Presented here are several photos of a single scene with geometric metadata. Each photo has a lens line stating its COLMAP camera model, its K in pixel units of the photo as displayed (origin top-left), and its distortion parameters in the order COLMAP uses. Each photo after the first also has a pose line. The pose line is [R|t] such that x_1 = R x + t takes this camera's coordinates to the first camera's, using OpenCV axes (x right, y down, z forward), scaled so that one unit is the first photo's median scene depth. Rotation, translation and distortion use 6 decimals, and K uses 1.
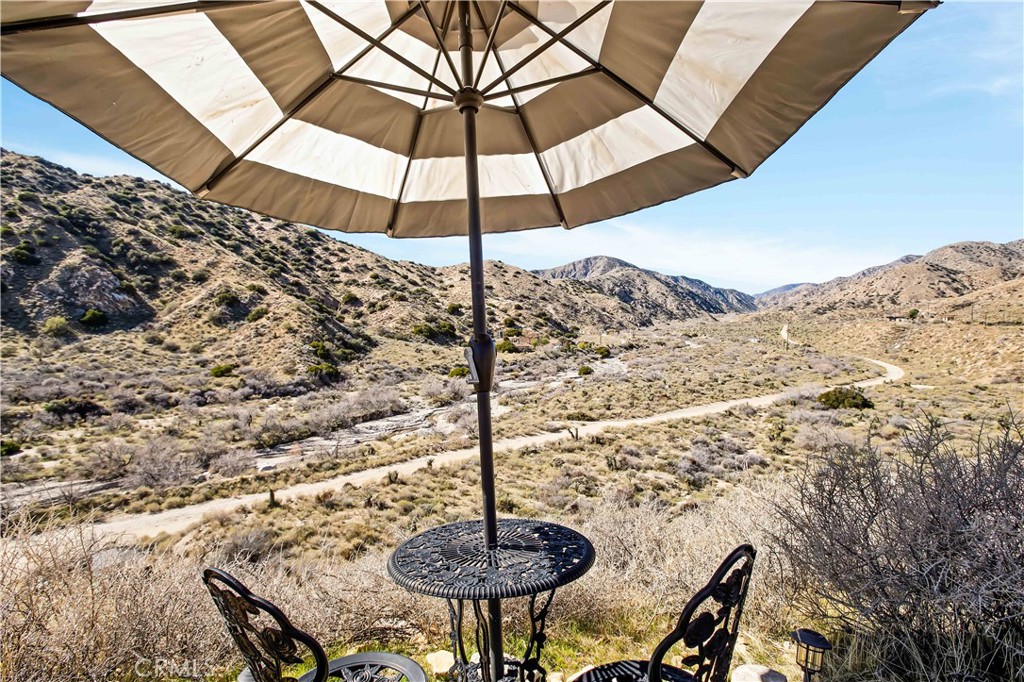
lens RADIAL K [[507.2, 0, 505.5], [0, 507.2, 340.7], [0, 0, 1]] dist [-0.083012, 0.037361]
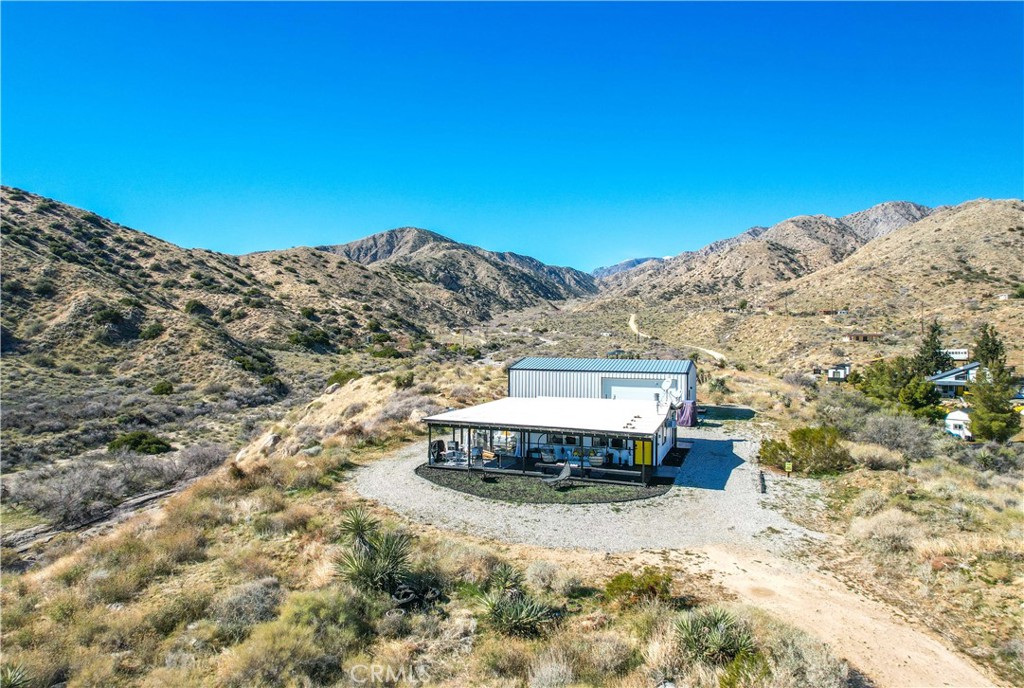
lens RADIAL K [[678.6, 0, 509.0], [0, 678.6, 349.4], [0, 0, 1]] dist [-0.081845, 0.076335]
pose [[0.943459, -0.043650, 0.328602, -0.092911], [0.037957, 0.998998, 0.023723, -0.007623], [-0.329309, -0.009908, 0.944170, -0.152626]]
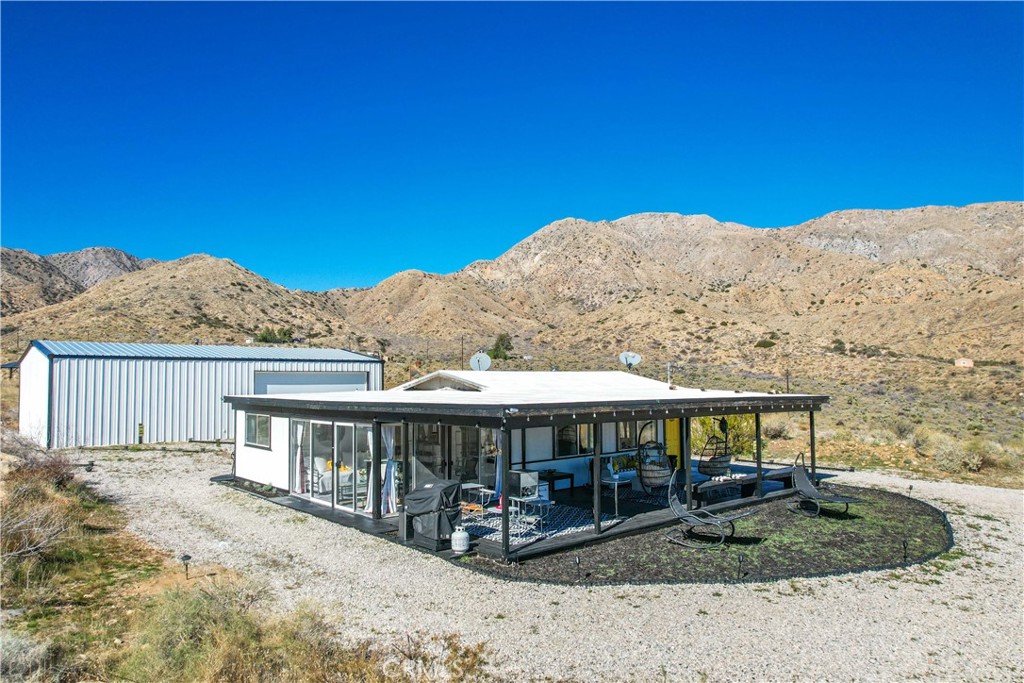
lens RADIAL K [[685.5, 0, 504.5], [0, 685.5, 342.7], [0, 0, 1]] dist [-0.084627, 0.075381]
pose [[0.167614, 0.012604, 0.985772, -0.099468], [0.029149, 0.999418, -0.017735, -0.001441], [-0.985422, 0.031707, 0.167149, -0.094169]]
